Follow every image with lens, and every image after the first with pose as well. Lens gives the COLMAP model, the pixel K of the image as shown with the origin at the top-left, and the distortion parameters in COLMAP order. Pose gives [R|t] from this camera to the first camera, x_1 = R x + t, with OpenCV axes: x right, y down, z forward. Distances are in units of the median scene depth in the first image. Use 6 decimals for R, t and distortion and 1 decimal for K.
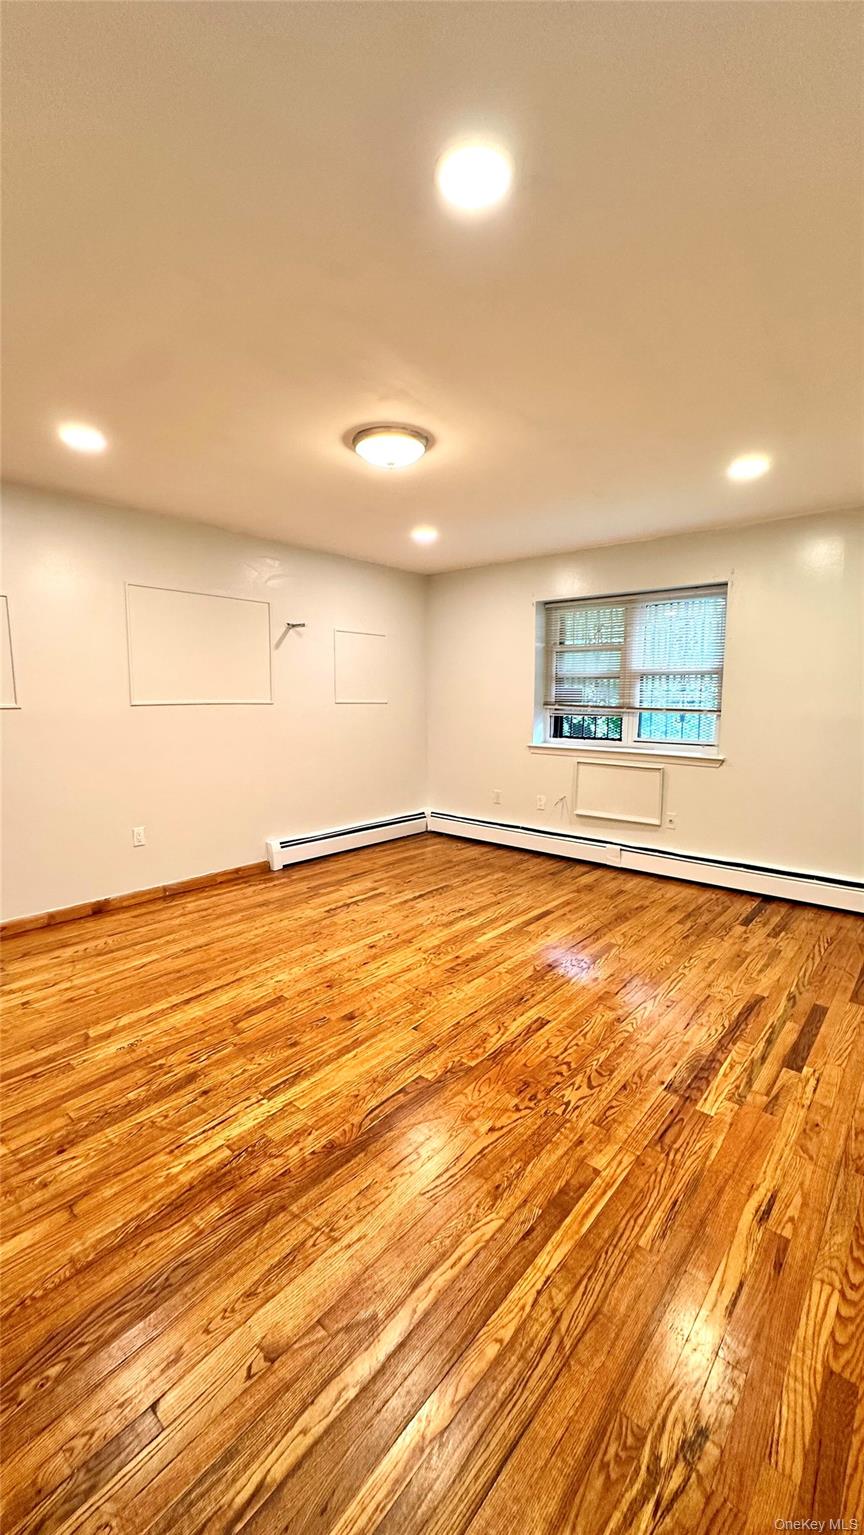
lens RADIAL K [[631.6, 0, 433.0], [0, 631.6, 763.0], [0, 0, 1]] dist [-0.004020, 0.000645]
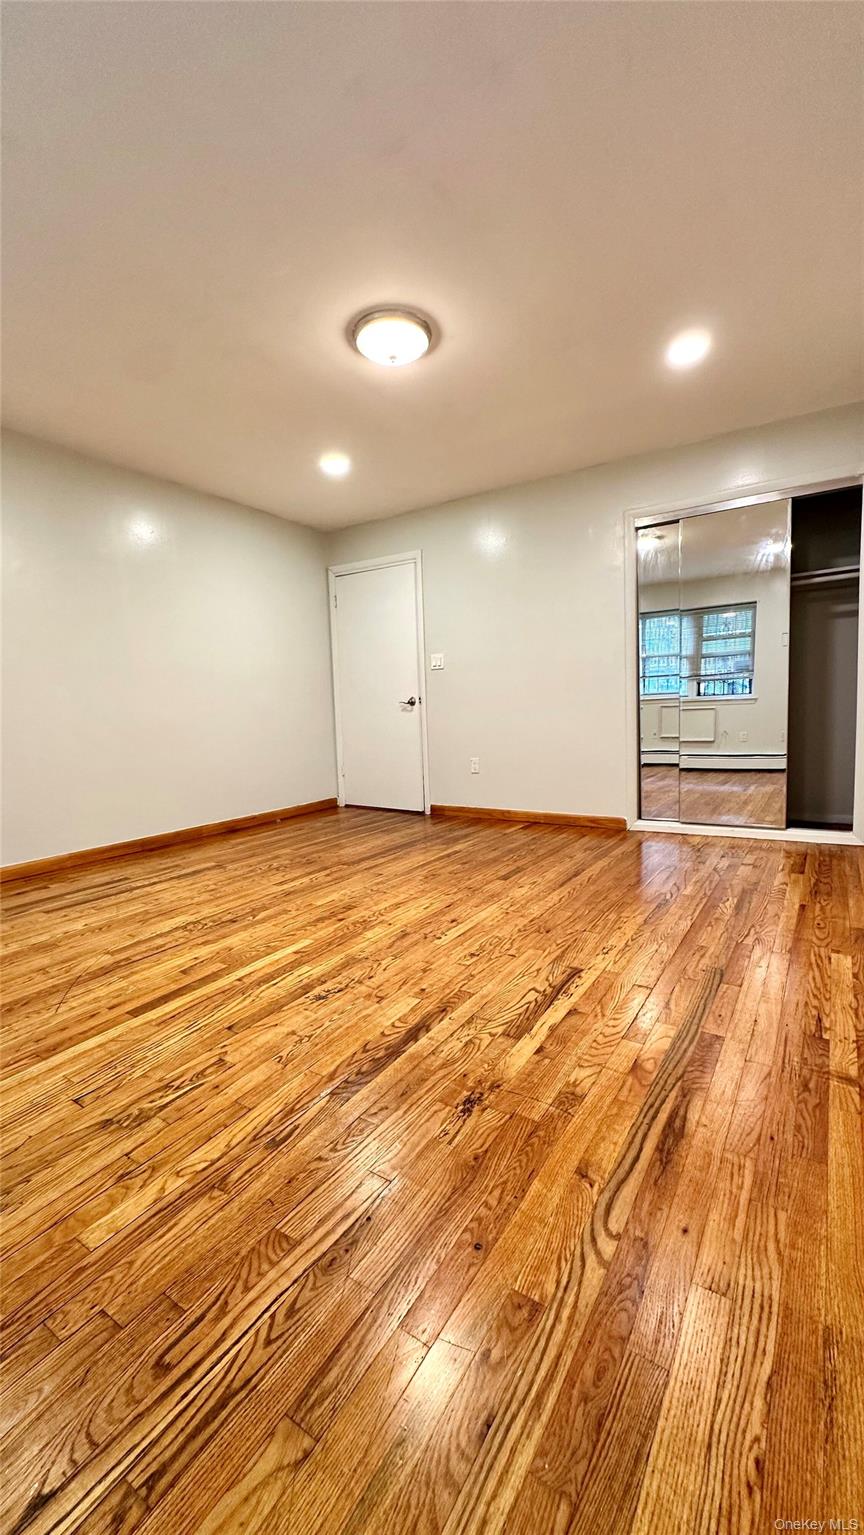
lens RADIAL K [[631.6, 0, 431.6], [0, 631.6, 768.2], [0, 0, 1]] dist [-0.004020, 0.000645]
pose [[-0.991629, 0.042128, -0.122051, 0.013637], [0.015897, 0.977917, 0.208386, -0.048457], [0.128134, 0.204701, -0.970401, 1.614822]]
